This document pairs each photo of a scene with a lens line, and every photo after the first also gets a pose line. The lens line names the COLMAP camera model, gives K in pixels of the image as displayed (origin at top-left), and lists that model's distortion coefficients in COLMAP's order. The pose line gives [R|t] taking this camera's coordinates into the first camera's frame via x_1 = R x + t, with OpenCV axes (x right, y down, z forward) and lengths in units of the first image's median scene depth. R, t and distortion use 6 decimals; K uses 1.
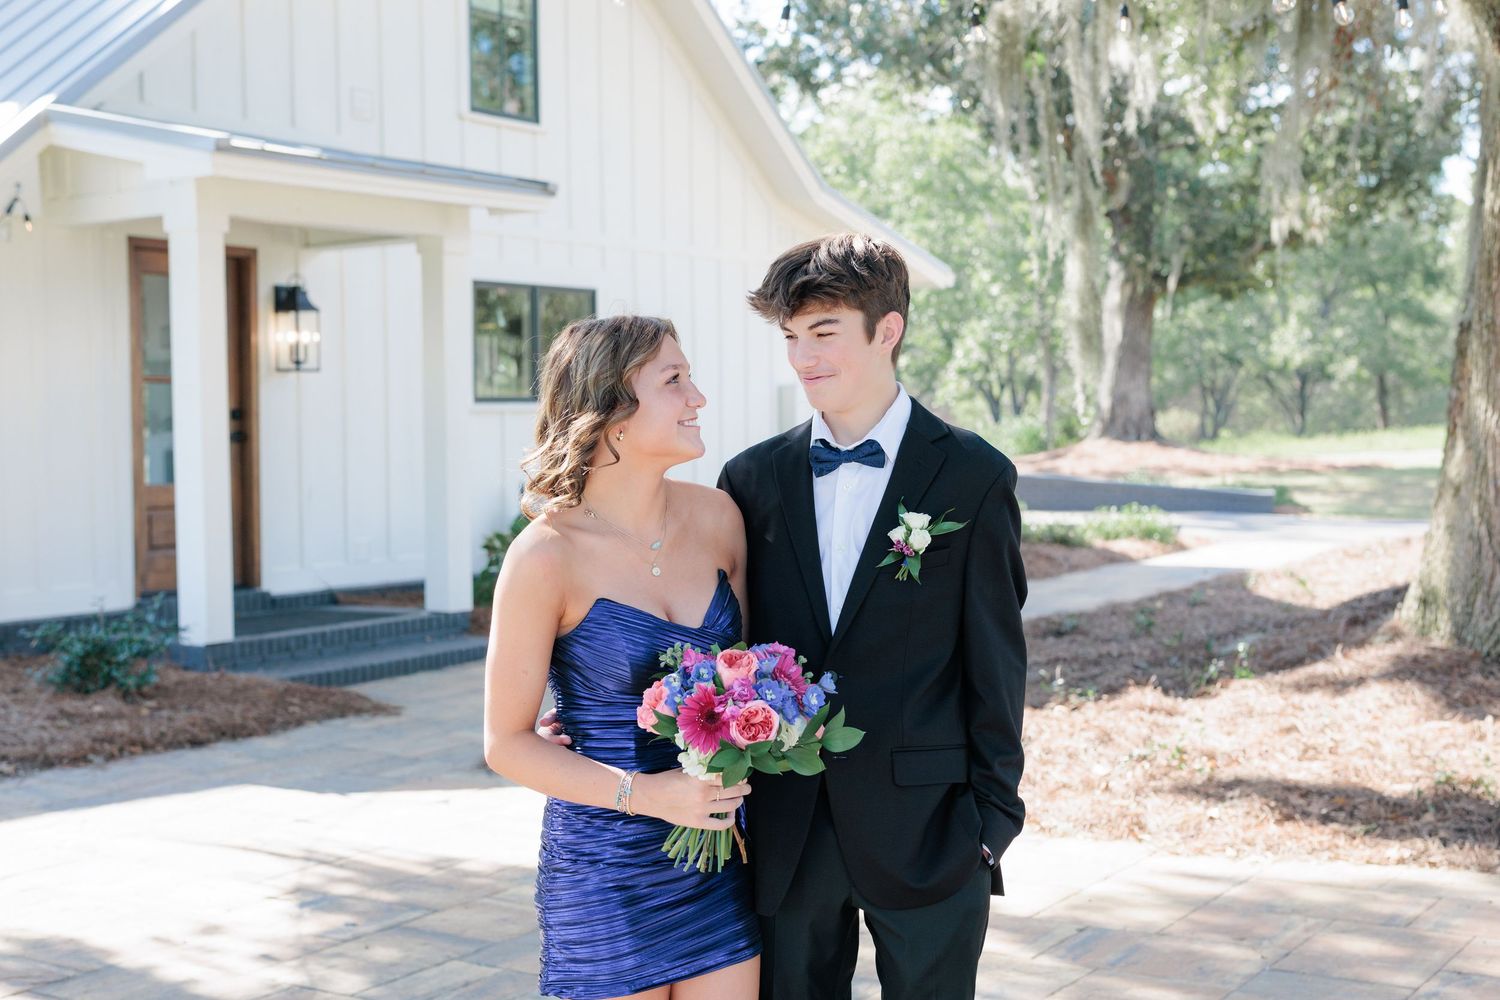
lens RADIAL K [[2163.8, 0, 750.0], [0, 2163.8, 500.0], [0, 0, 1]] dist [-0.096489, 0.010116]
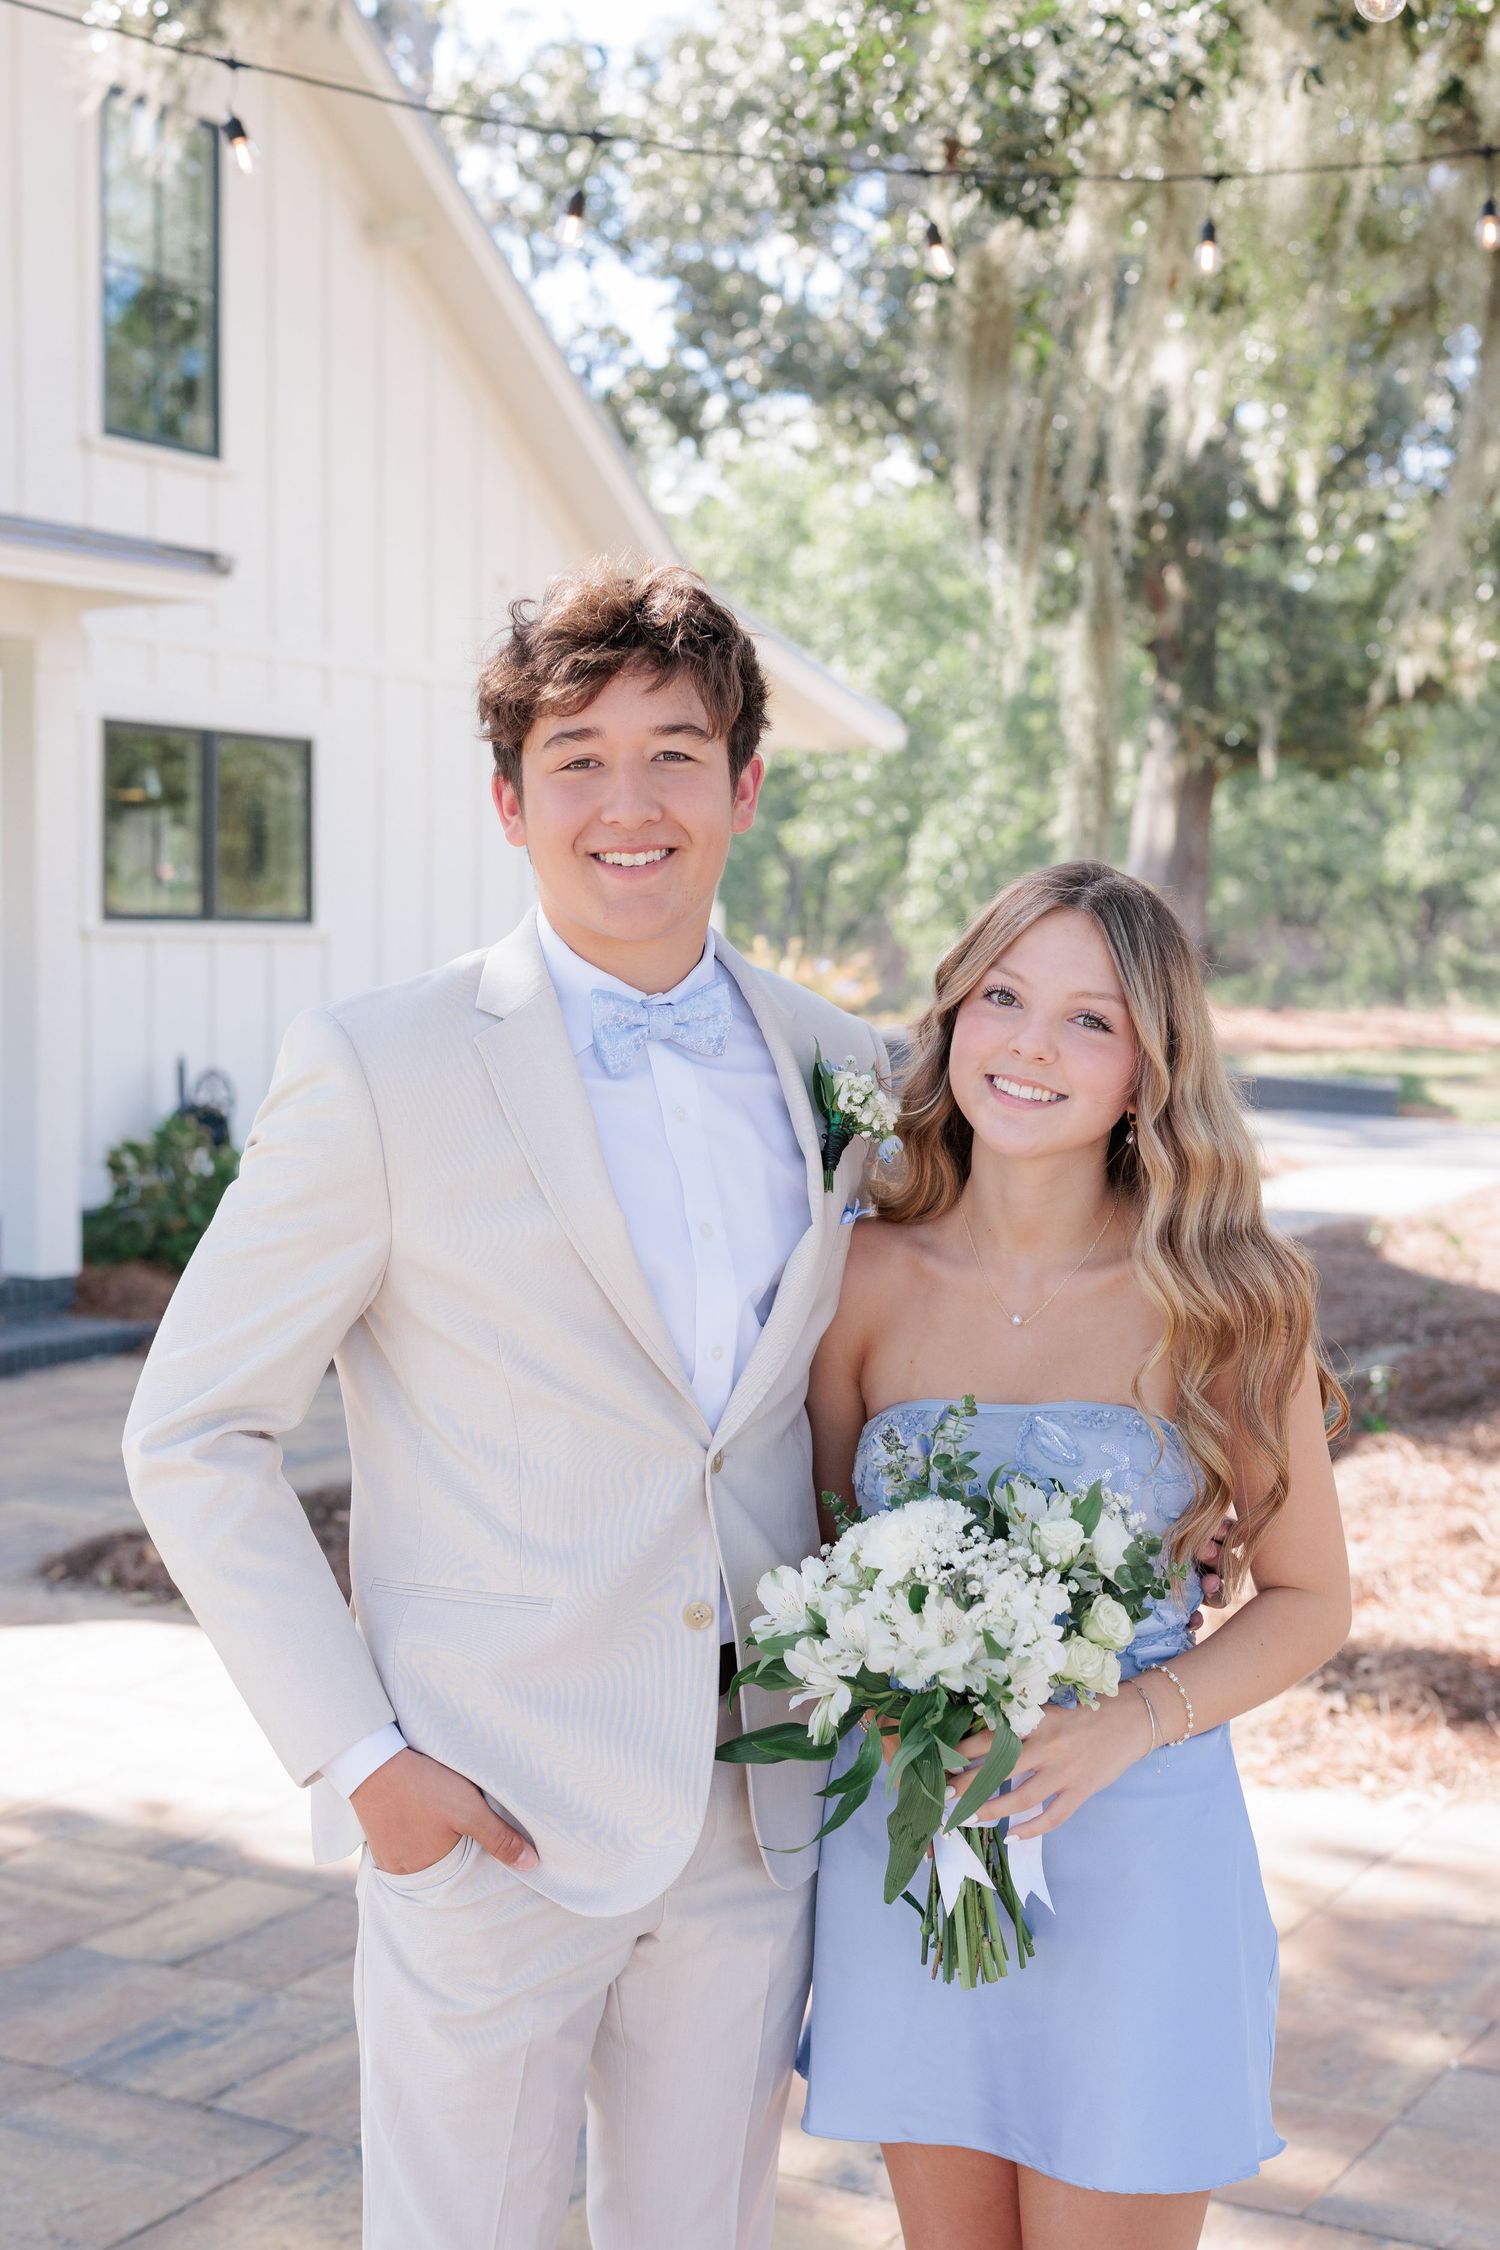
lens RADIAL K [[3245.7, 0, 812.8], [0, 3245.7, 1127.0], [0, 0, 1]] dist [-0.096489, 0.010116]
pose [[0.997751, 0.017349, 0.064742, 0.016326], [-0.018477, 0.999687, 0.016867, -0.008974], [-0.064429, -0.018025, 0.997759, 0.119333]]
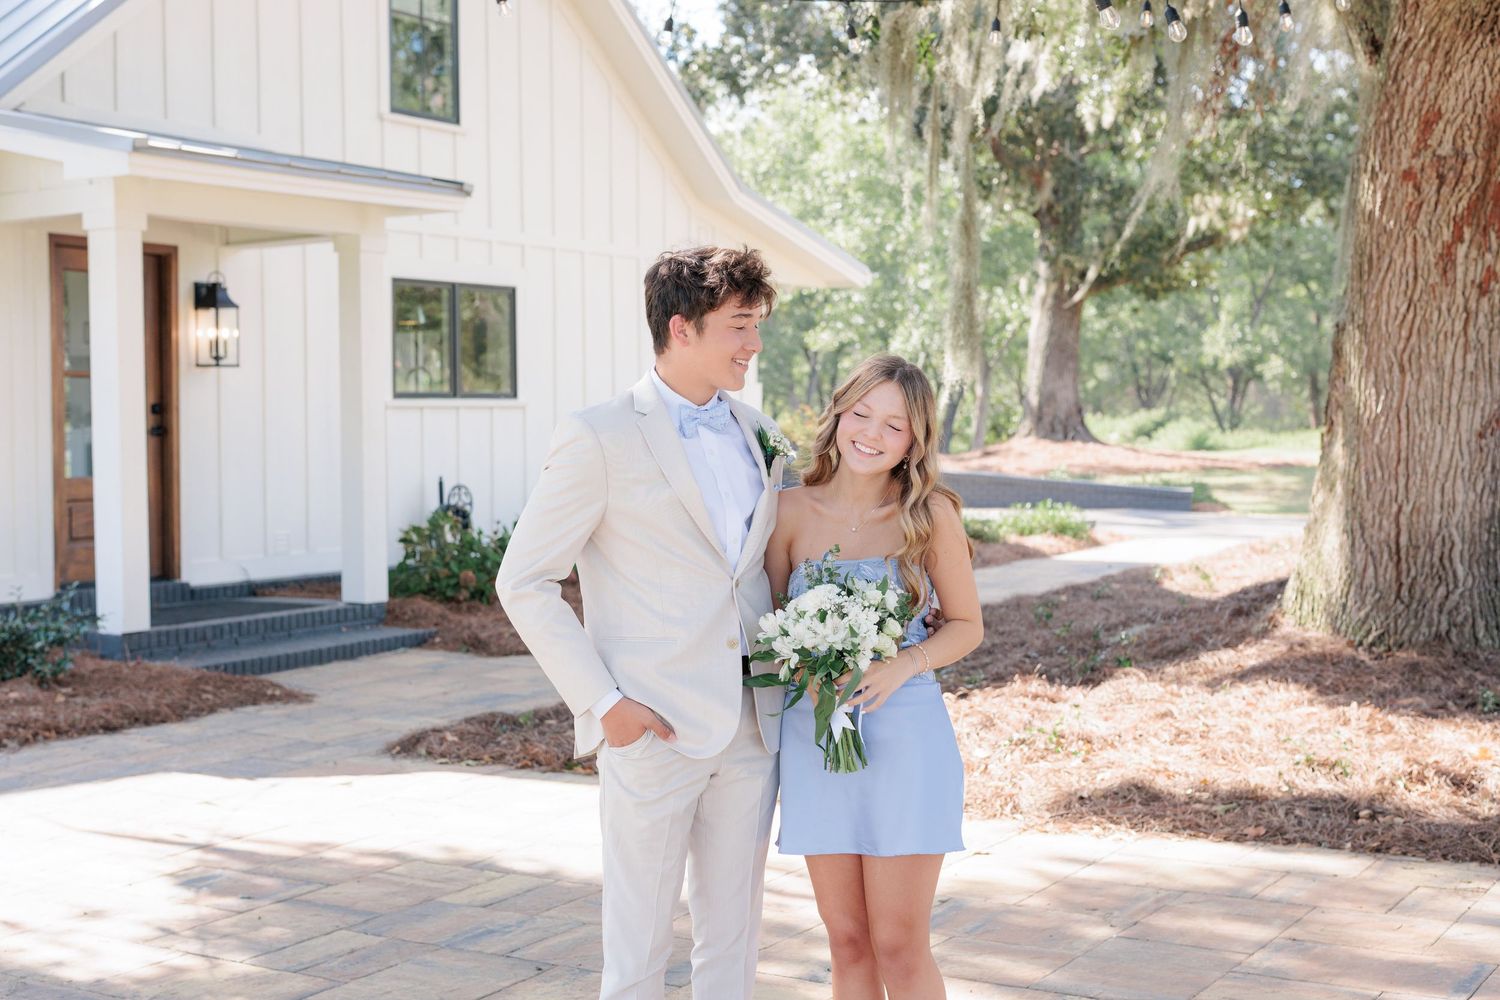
lens RADIAL K [[2163.8, 0, 750.0], [0, 2163.8, 500.0], [0, 0, 1]] dist [-0.096489, 0.010116]
pose [[0.999624, 0.002404, 0.027304, 0.016370], [-0.002443, 0.999996, 0.001388, 0.001412], [-0.027301, -0.001454, 0.999626, -0.026523]]
